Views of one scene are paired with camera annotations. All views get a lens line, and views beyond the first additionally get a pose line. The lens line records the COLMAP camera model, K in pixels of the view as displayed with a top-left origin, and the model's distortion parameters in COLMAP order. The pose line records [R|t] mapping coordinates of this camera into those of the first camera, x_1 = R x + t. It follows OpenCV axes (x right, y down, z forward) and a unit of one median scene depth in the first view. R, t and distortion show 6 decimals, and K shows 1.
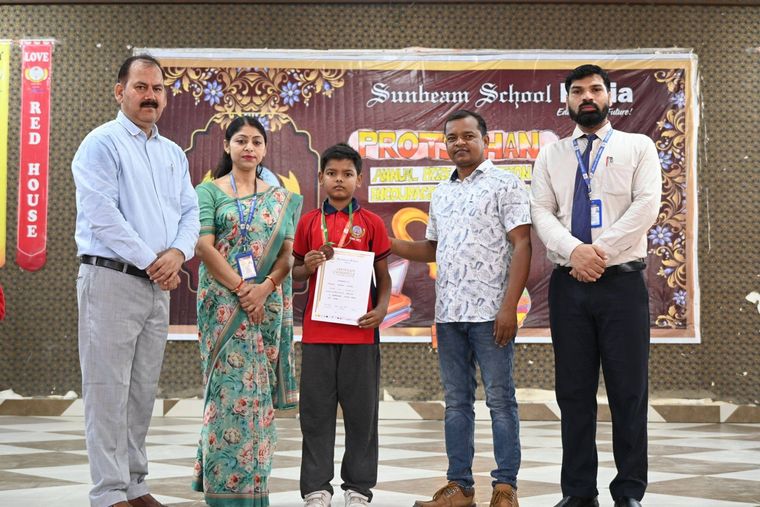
lens RADIAL K [[1169.2, 0, 368.5], [0, 1169.2, 250.3], [0, 0, 1]] dist [0.016943, -0.036461]
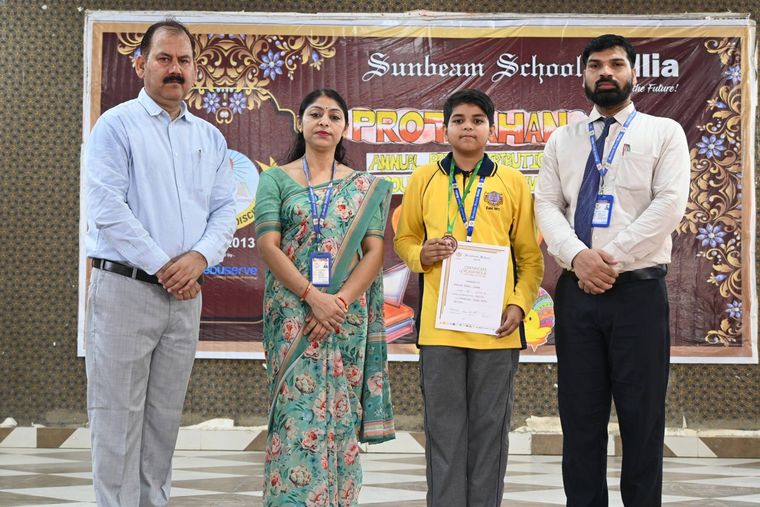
lens RADIAL K [[1186.4, 0, 368.9], [0, 1186.4, 256.2], [0, 0, 1]] dist [0.024285, -0.128013]
pose [[0.999992, 0.003764, 0.001227, 0.002543], [-0.003767, 0.999990, 0.002202, 0.001362], [-0.001218, -0.002206, 0.999997, 0.146412]]
